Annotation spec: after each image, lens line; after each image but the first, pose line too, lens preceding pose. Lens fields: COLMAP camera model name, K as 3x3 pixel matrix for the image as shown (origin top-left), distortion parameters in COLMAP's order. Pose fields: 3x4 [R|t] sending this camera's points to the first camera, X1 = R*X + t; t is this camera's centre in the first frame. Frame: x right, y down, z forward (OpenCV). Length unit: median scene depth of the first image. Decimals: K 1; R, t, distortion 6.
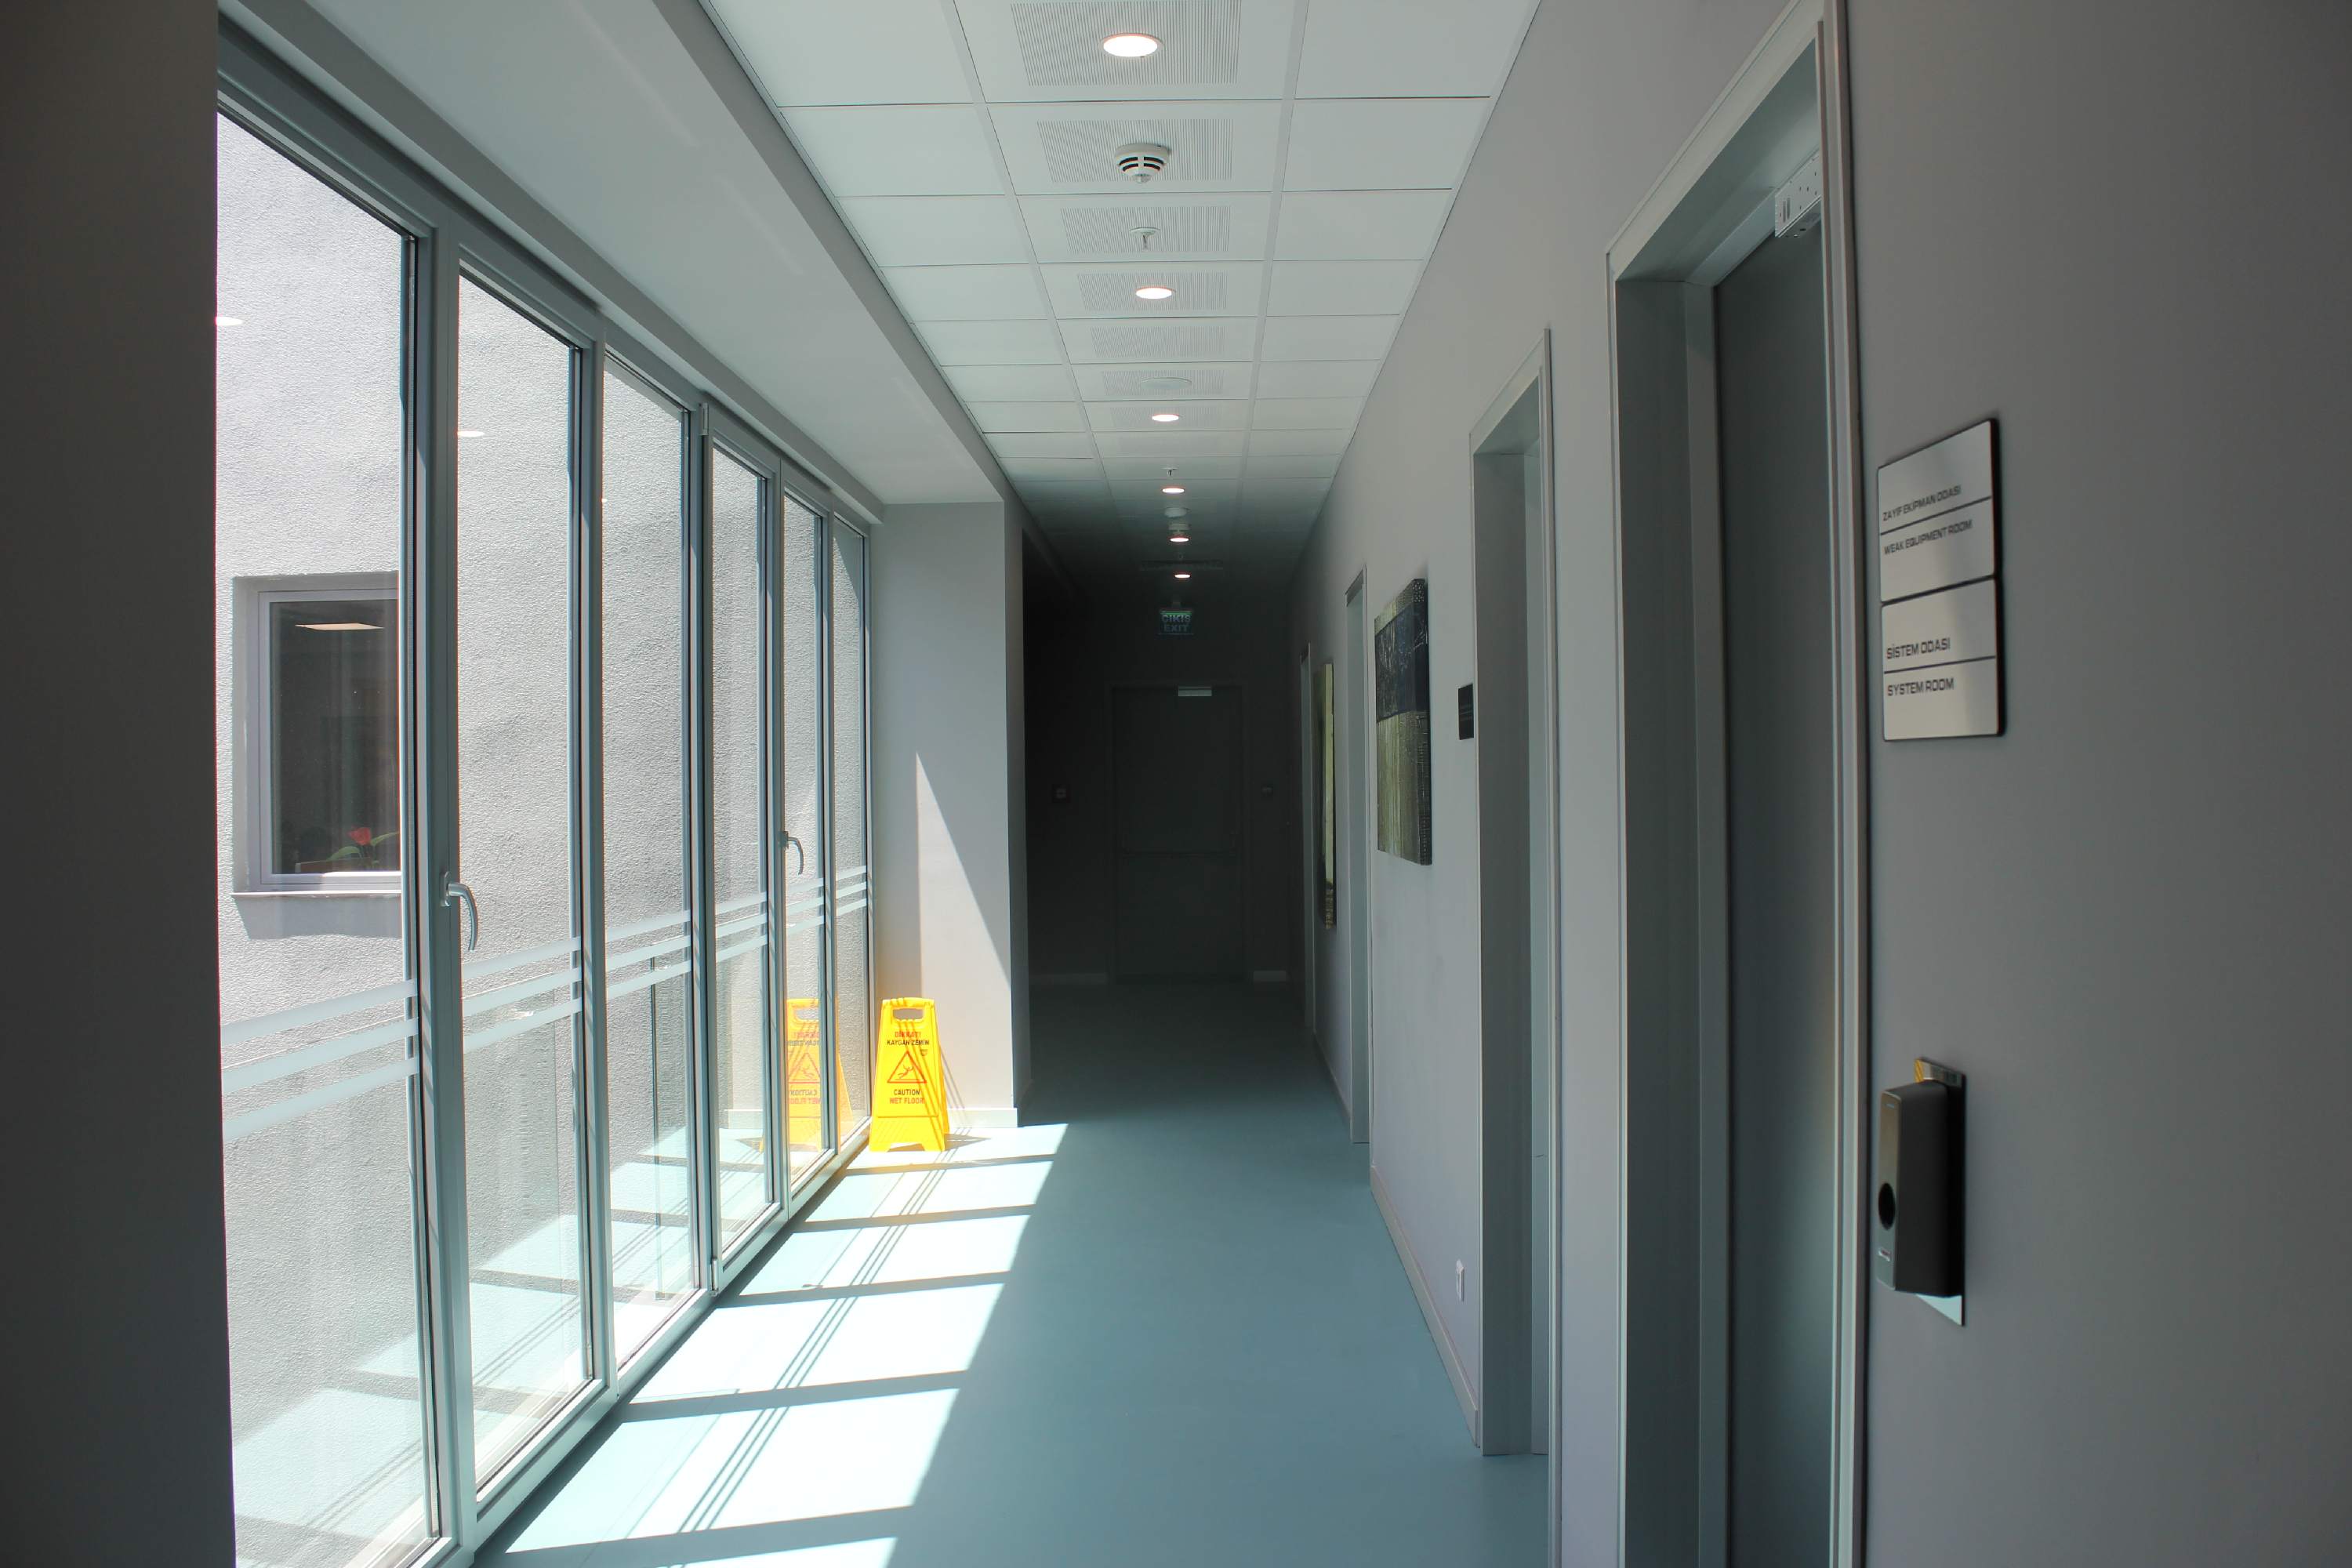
lens RADIAL K [[1914.8, 0, 1176.0], [0, 1914.8, 784.0], [0, 0, 1]] dist [-0.155723, 0.094685]
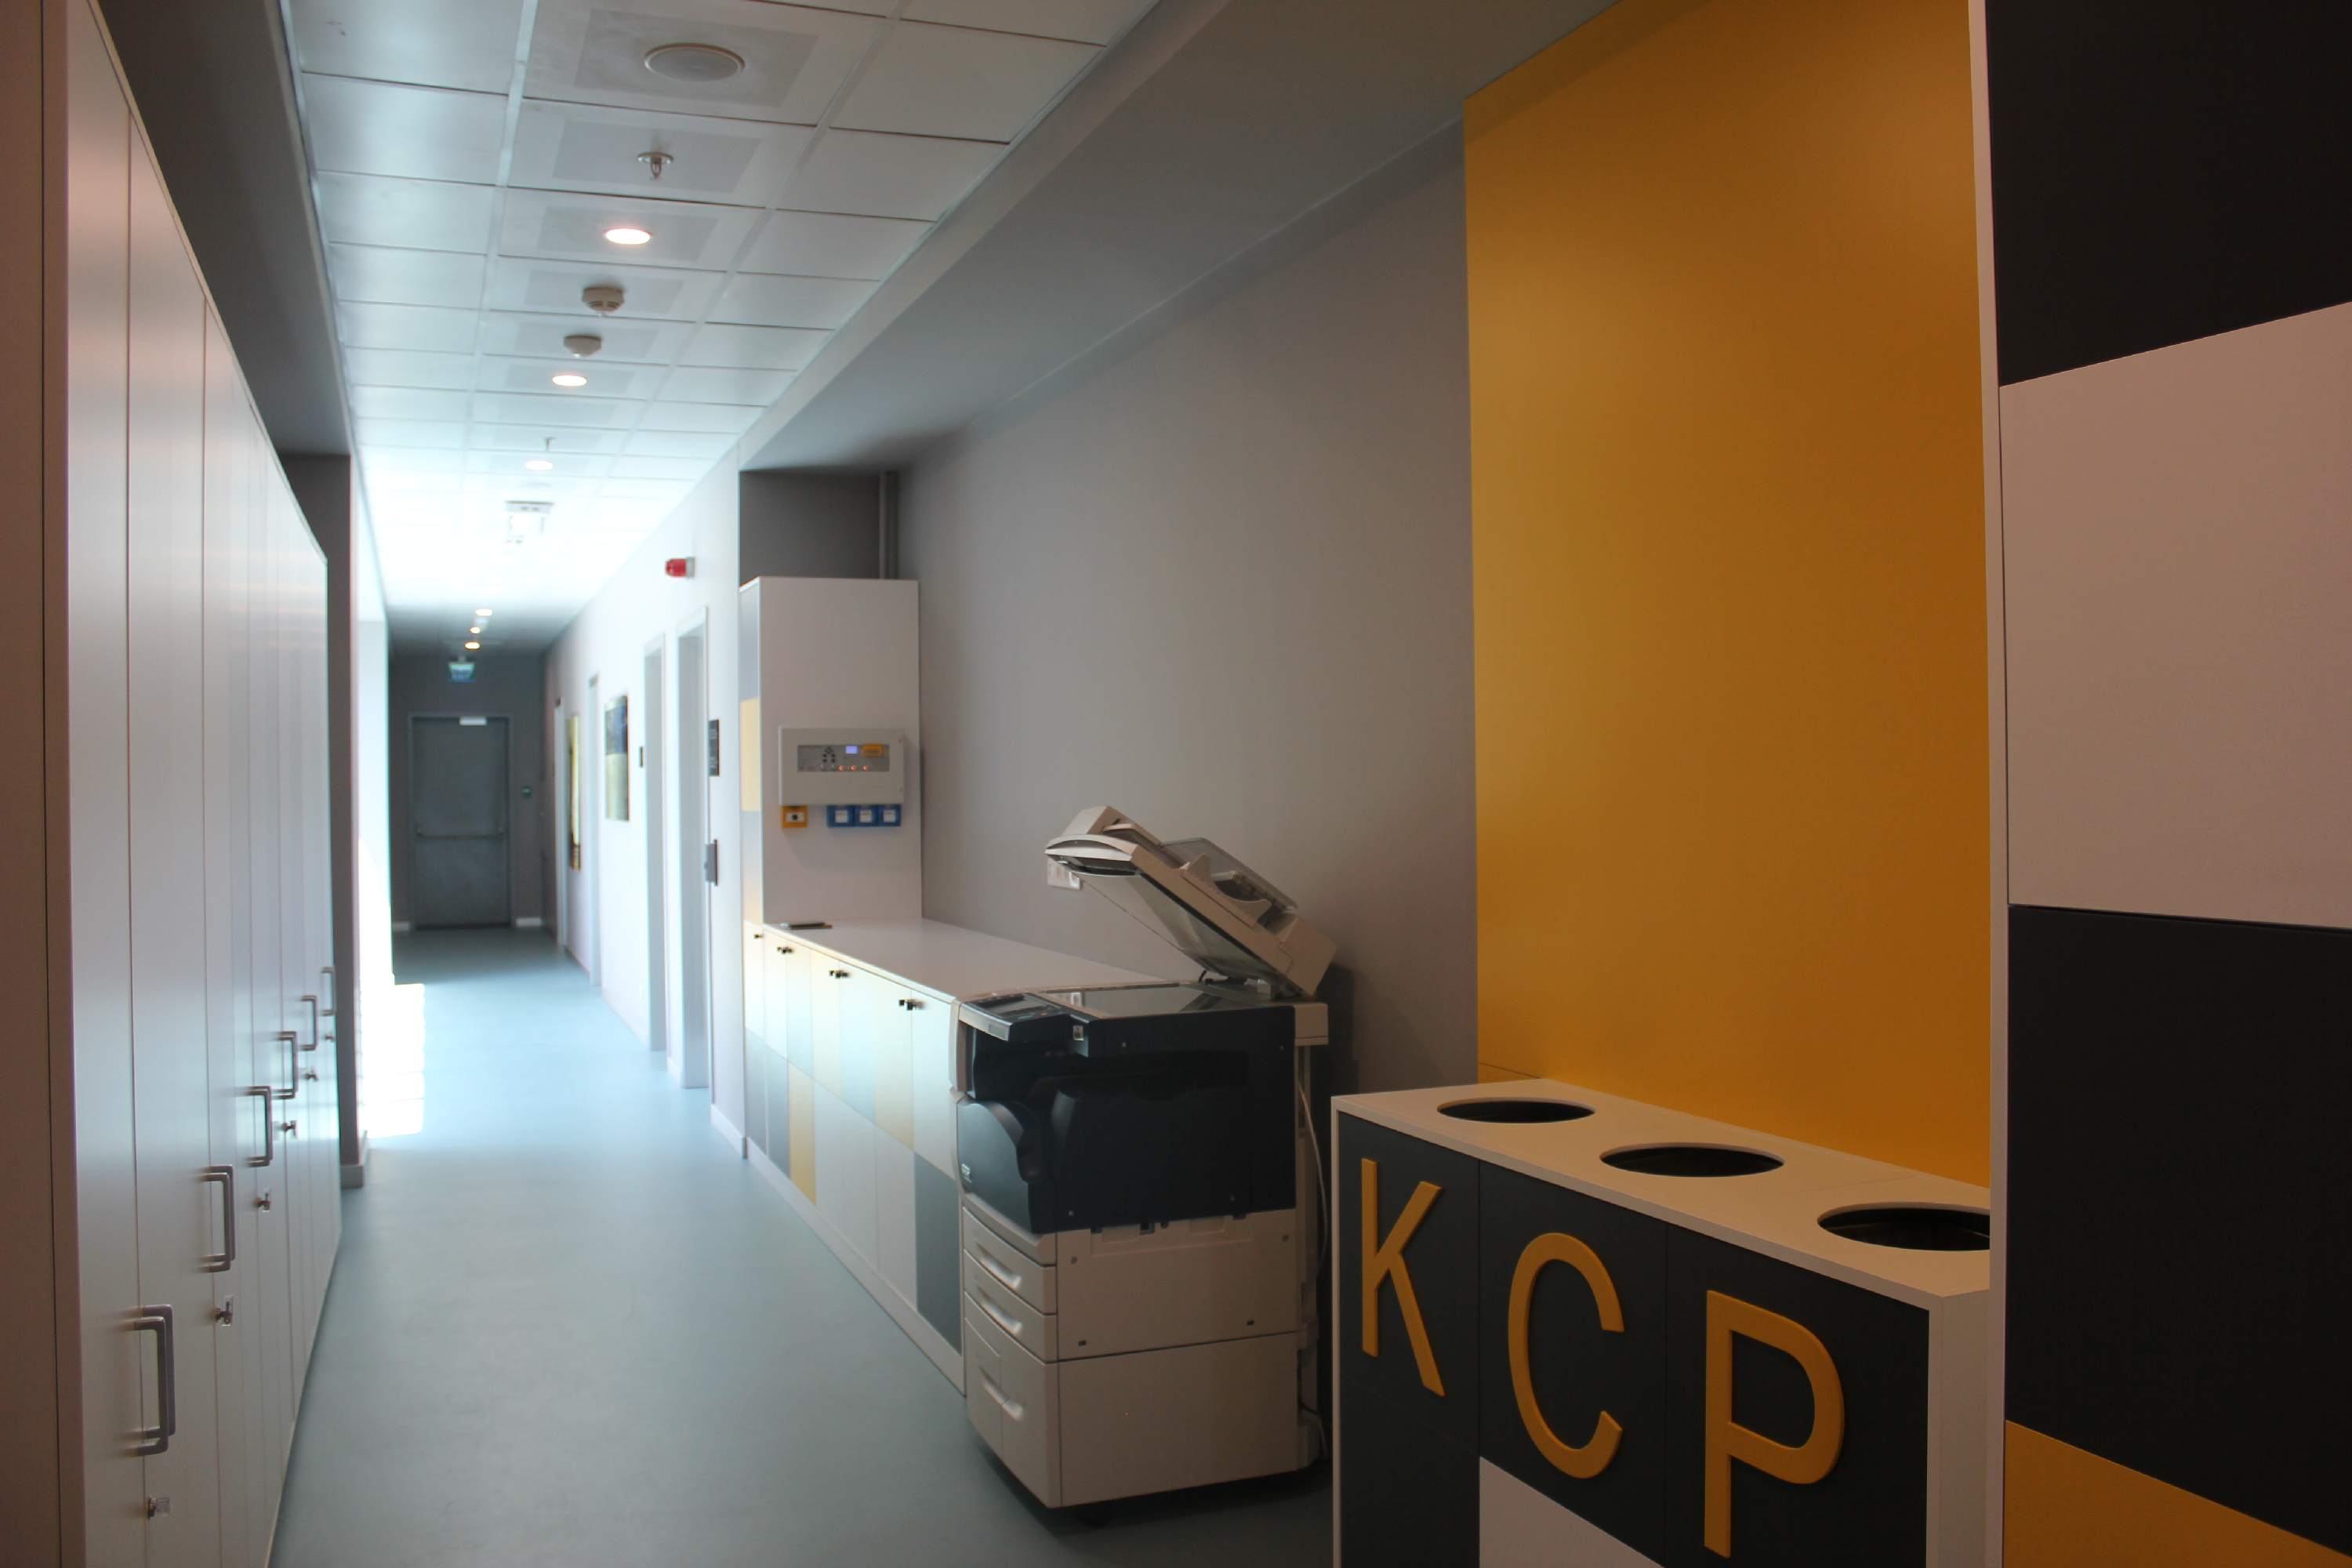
lens RADIAL K [[1914.8, 0, 1176.0], [0, 1914.8, 784.0], [0, 0, 1]] dist [-0.155723, 0.094685]
pose [[0.921394, 0.001081, 0.388629, -0.096433], [0.000013, 0.999996, -0.002813, 0.003110], [-0.388630, 0.002597, 0.921390, -0.901292]]
